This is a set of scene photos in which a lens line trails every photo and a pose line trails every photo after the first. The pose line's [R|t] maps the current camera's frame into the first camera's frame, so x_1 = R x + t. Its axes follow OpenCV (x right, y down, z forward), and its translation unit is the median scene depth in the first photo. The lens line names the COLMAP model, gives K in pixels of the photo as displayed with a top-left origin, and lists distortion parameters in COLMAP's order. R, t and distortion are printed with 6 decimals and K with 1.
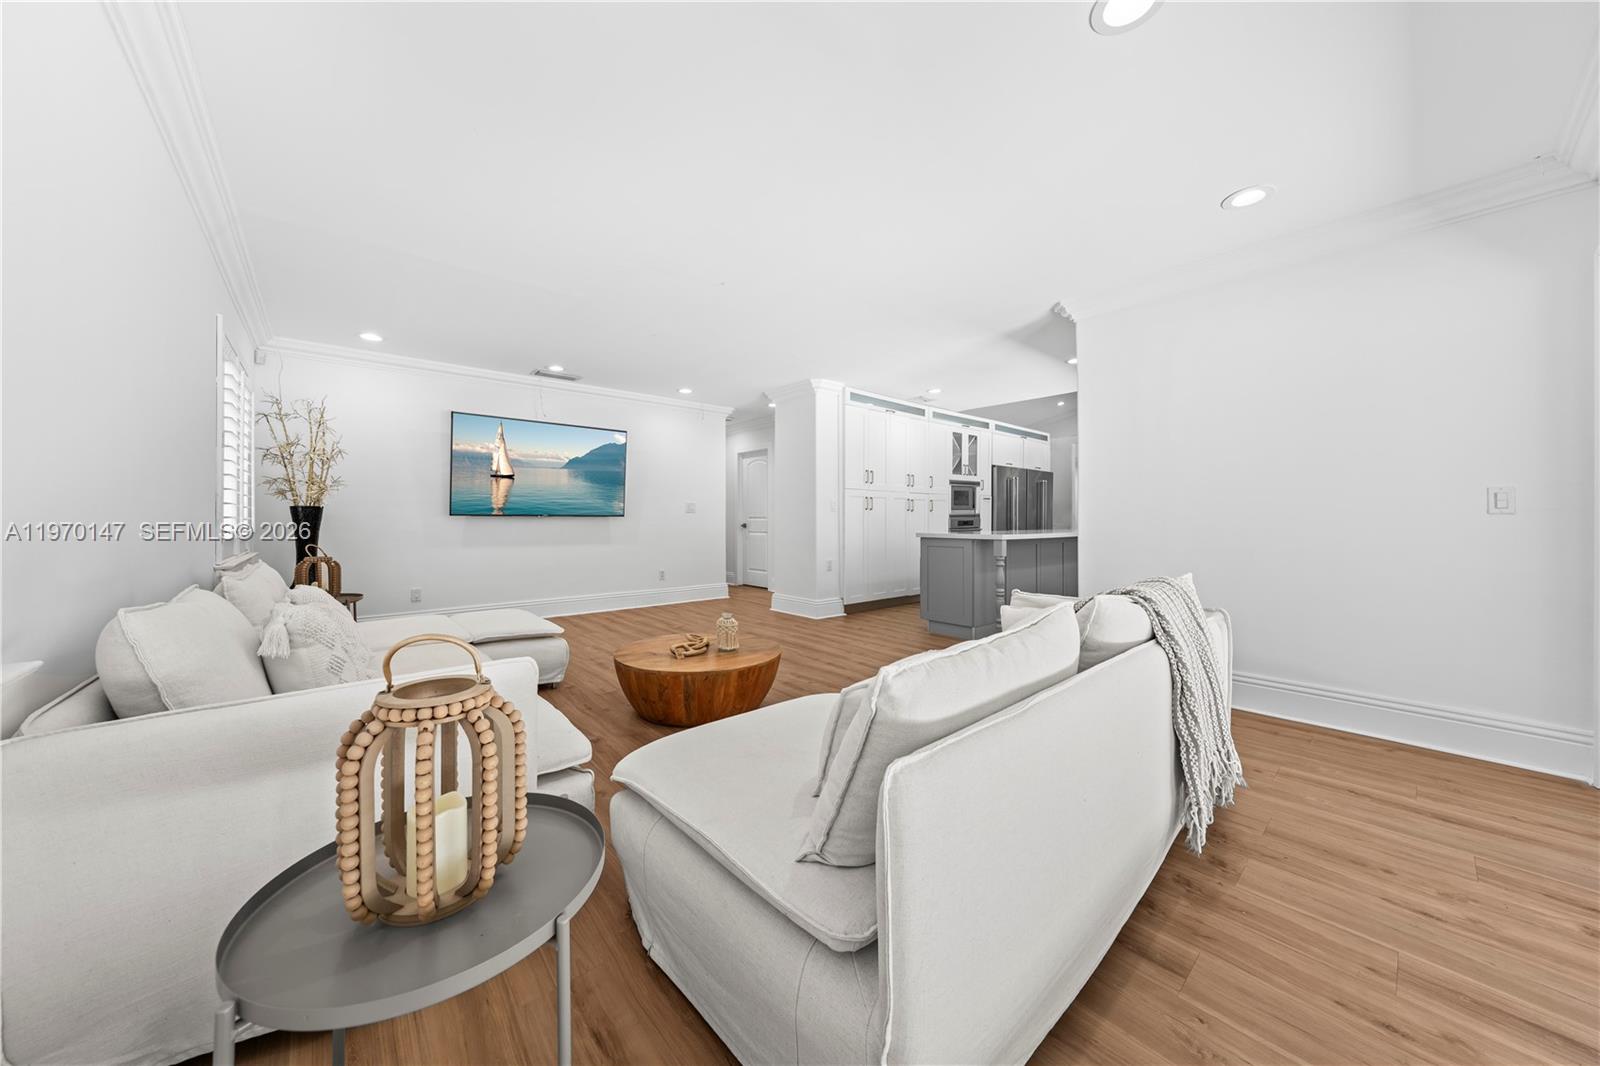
lens RADIAL K [[544.1, 0, 799.9], [0, 544.1, 523.4], [0, 0, 1]] dist [-0.002624, 0.000040]
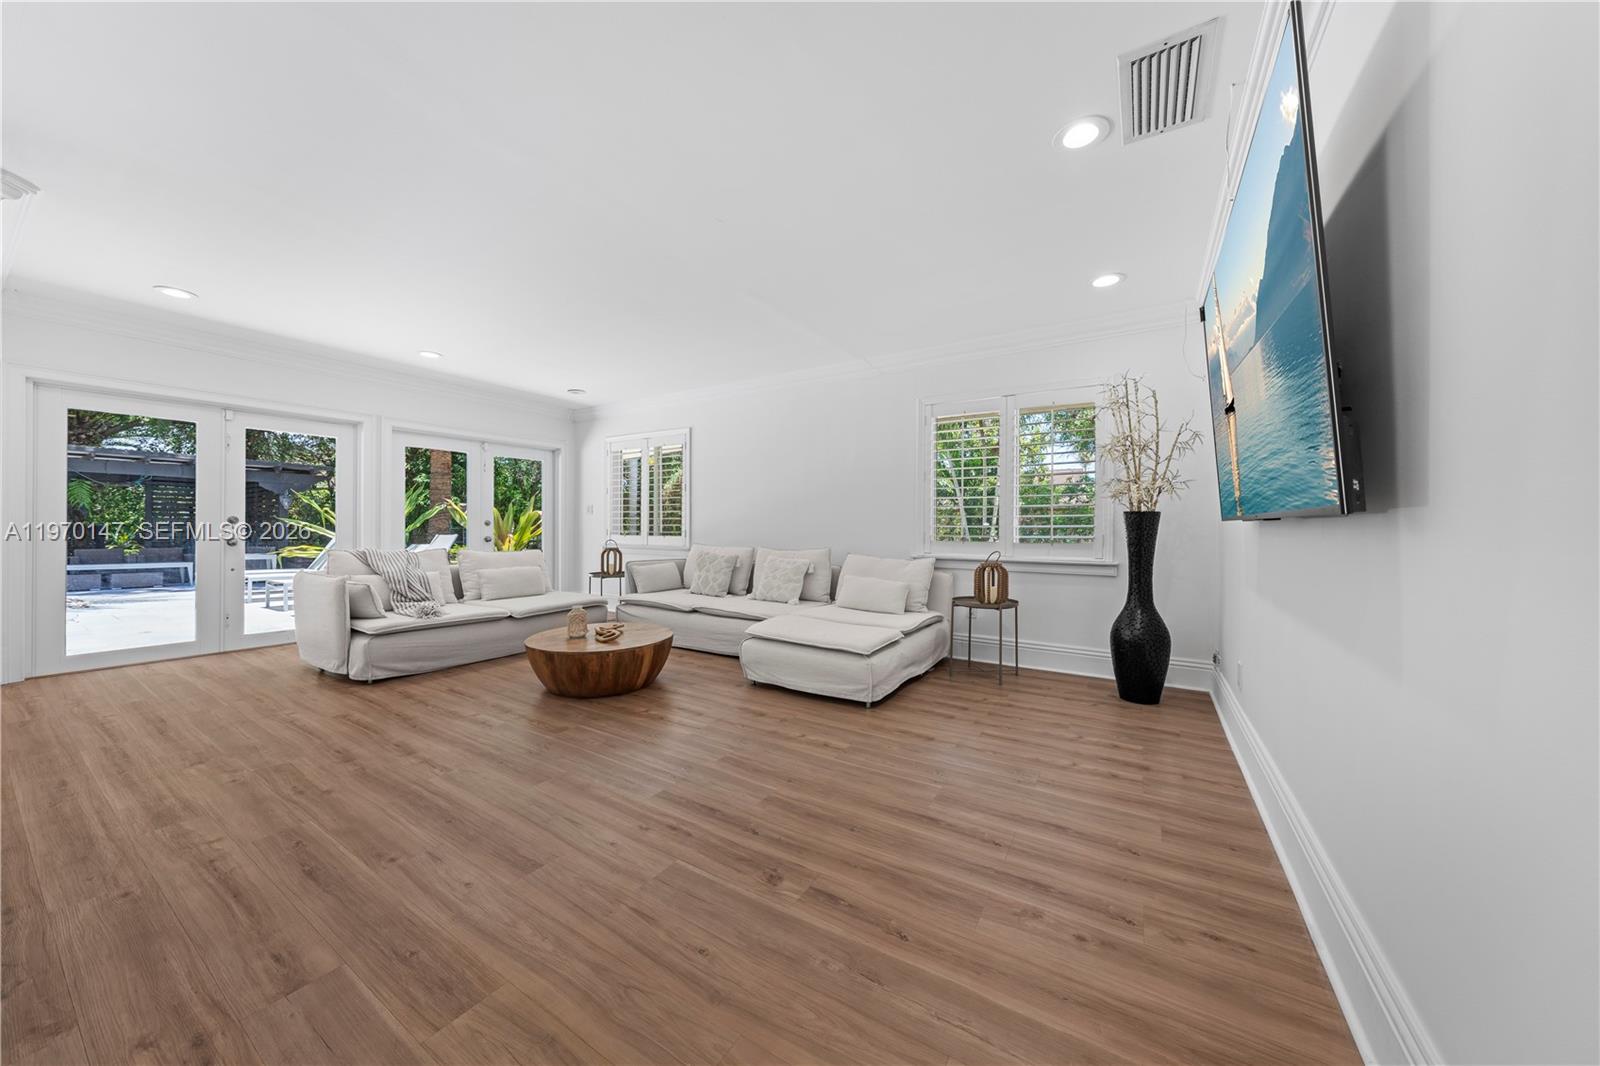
lens RADIAL K [[544.1, 0, 799.9], [0, 544.1, 523.4], [0, 0, 1]] dist [-0.002624, 0.000040]
pose [[-0.958443, -0.003647, -0.285261, -0.113461], [-0.004257, 0.999990, 0.001518, -0.006417], [0.285253, 0.002669, -0.958449, 0.989673]]
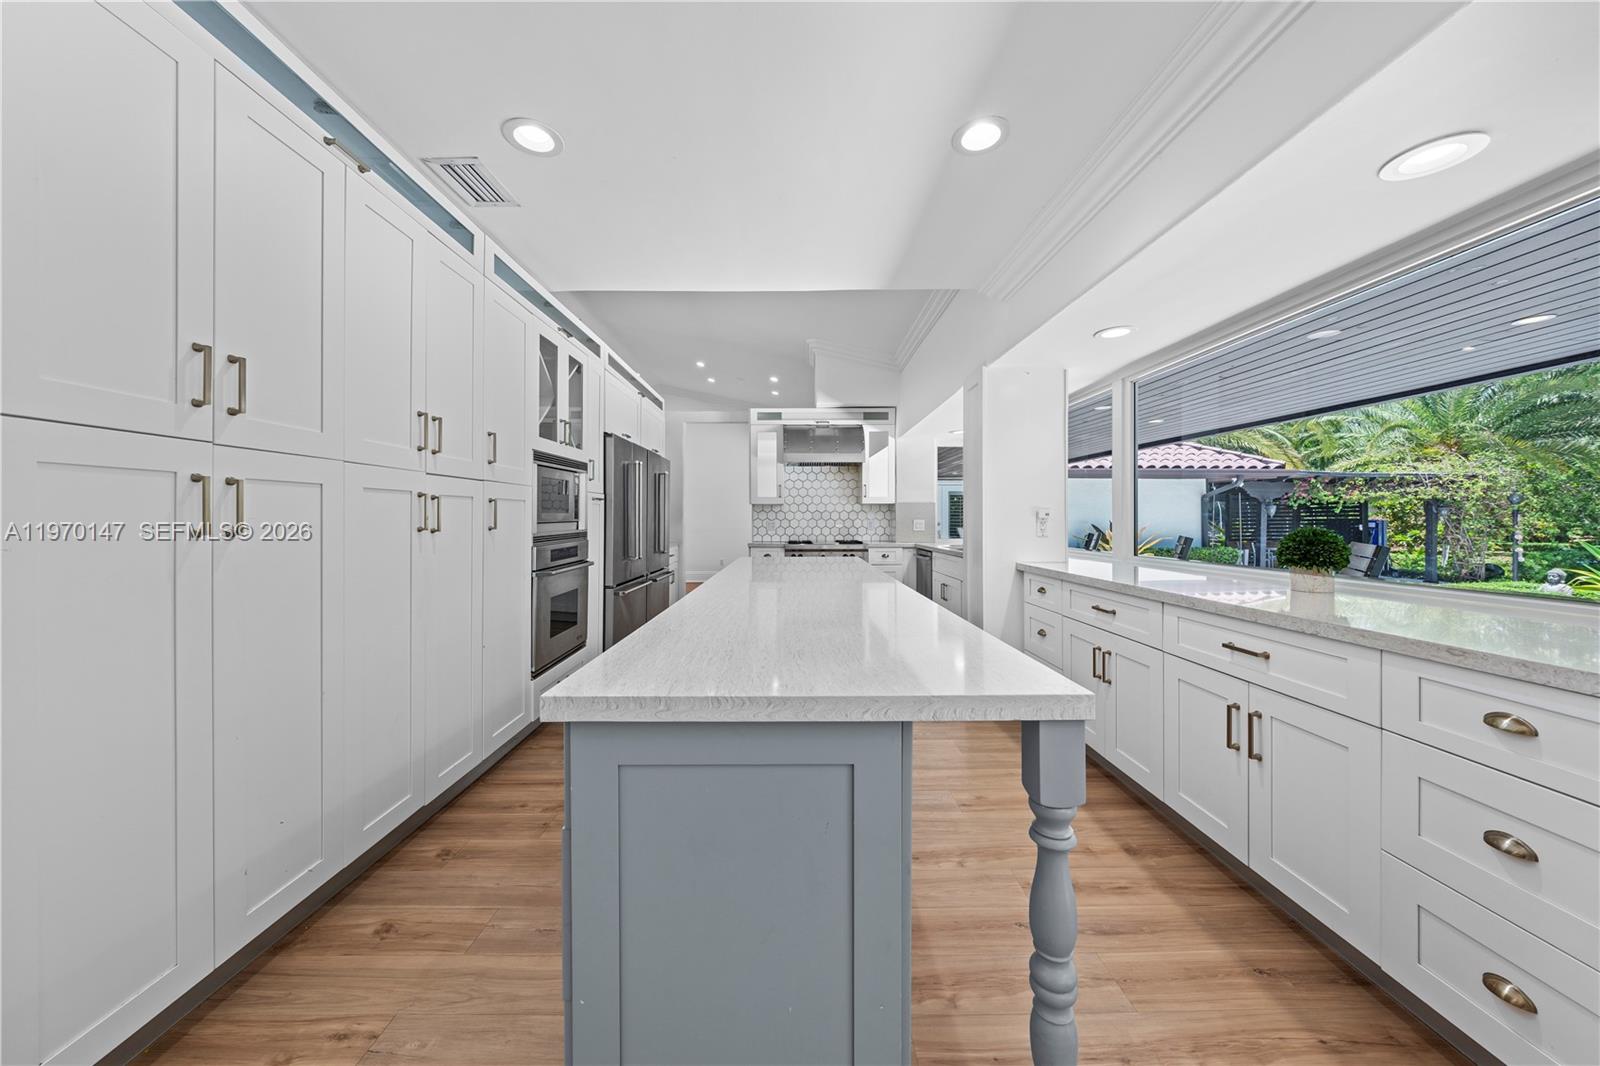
lens RADIAL K [[544.1, 0, 799.9], [0, 544.1, 523.4], [0, 0, 1]] dist [-0.002624, 0.000040]
pose [[0.654666, -0.005133, 0.755901, 0.104446], [0.006479, 0.999978, 0.001180, -0.026182], [-0.755891, 0.004125, 0.654685, 0.619573]]
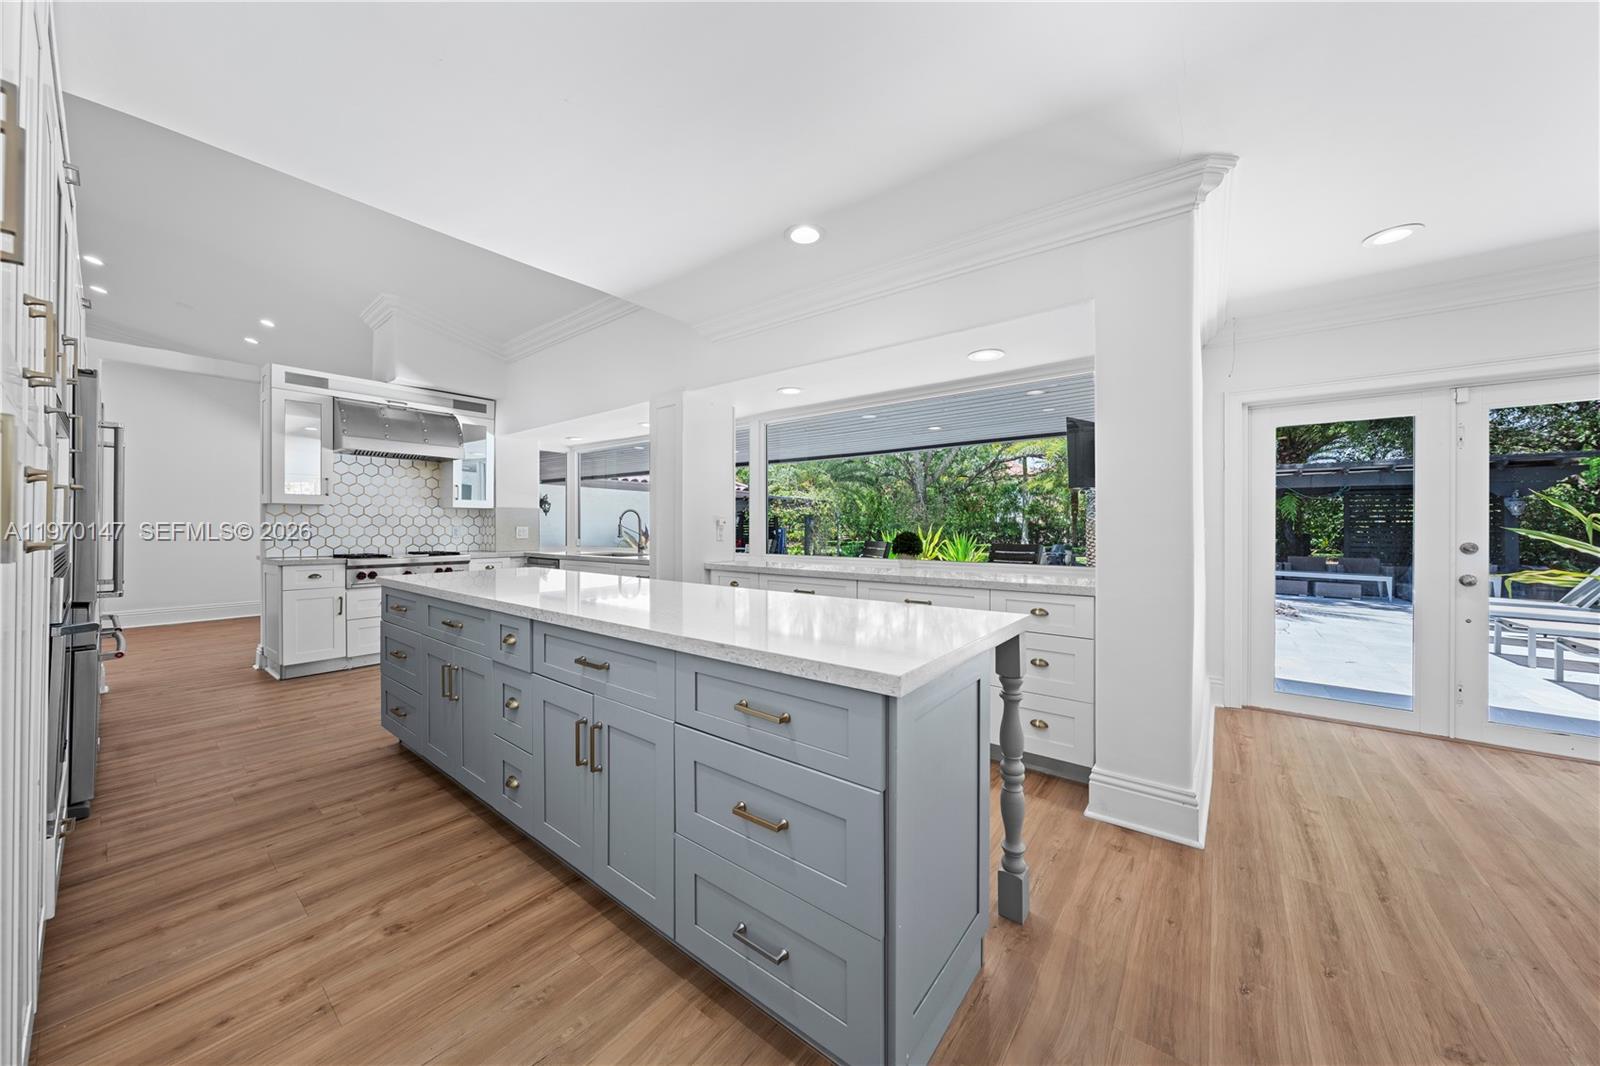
lens RADIAL K [[537.5, 0, 801.8], [0, 537.5, 530.3], [0, 0, 1]] dist [-0.002258, 0.000014]
pose [[-0.191016, -0.005269, 0.981573, 0.022518], [0.006793, 0.999955, 0.006689, -0.026976], [-0.981563, 0.007946, -0.190971, 0.797576]]
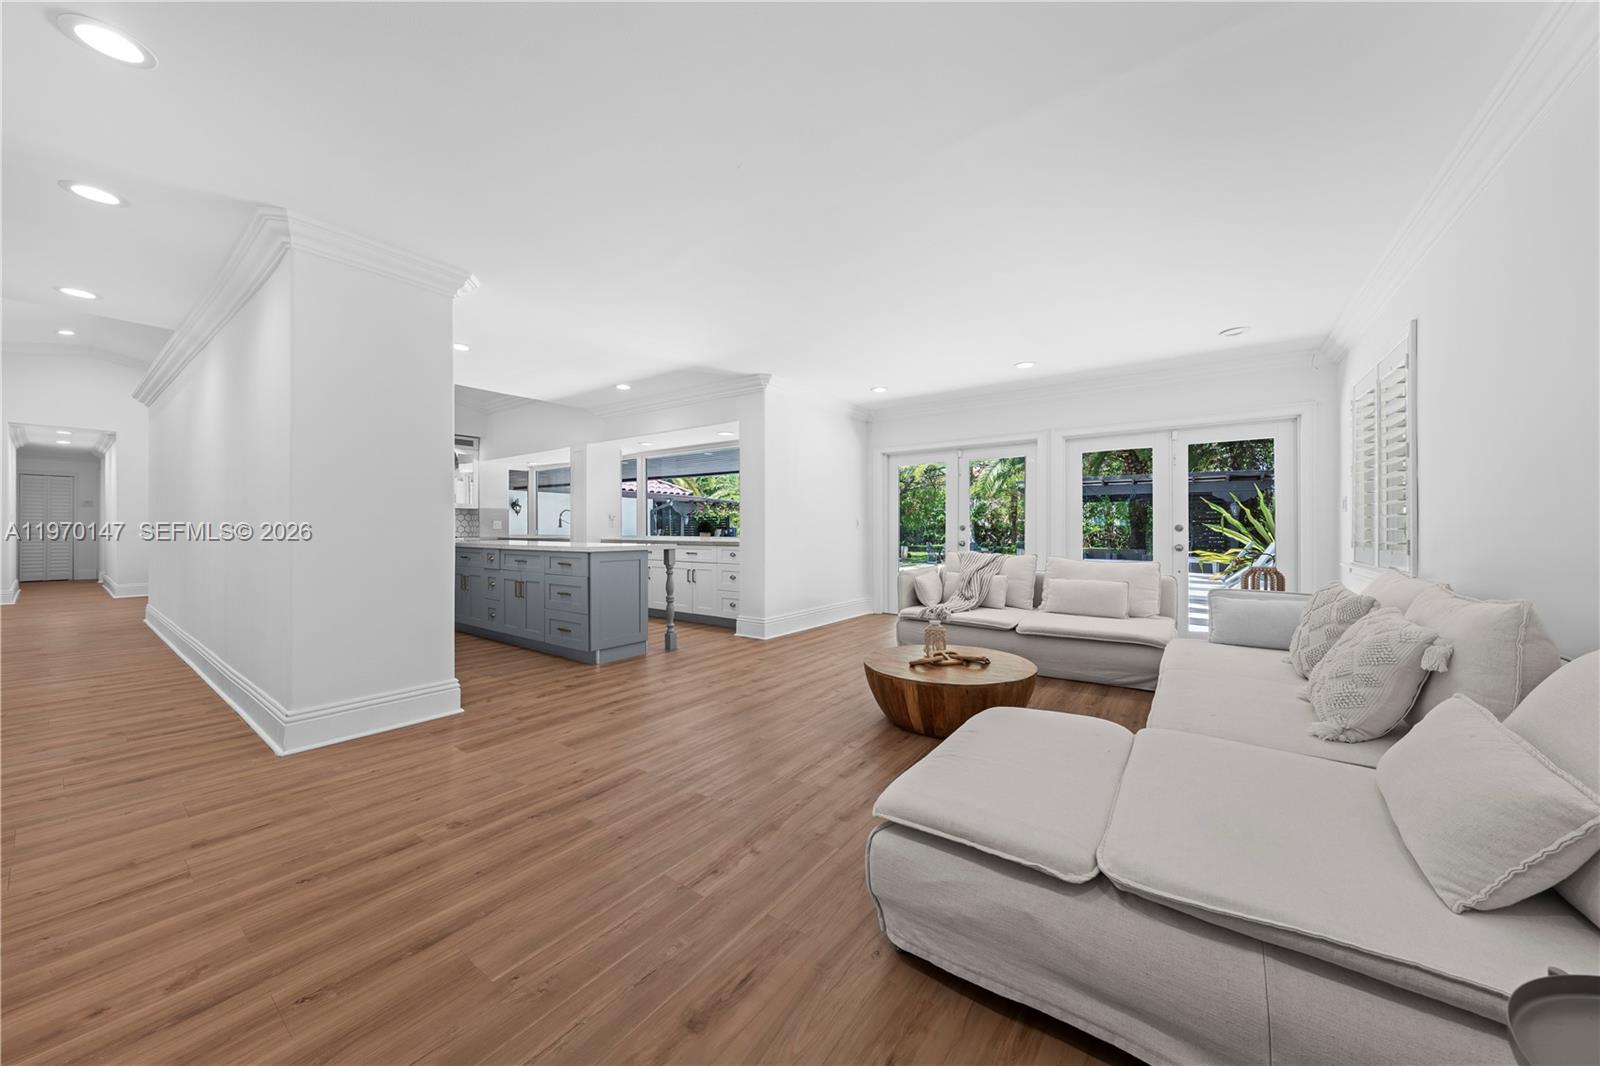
lens RADIAL K [[553.4, 0, 800.0], [0, 553.4, 533.0], [0, 0, 1]] dist [0.001100, 0.000105]
pose [[-0.211425, -0.003481, 0.977388, -0.489183], [0.005807, 0.999972, 0.004818, -0.003996], [-0.977377, 0.006694, -0.211399, 0.645973]]
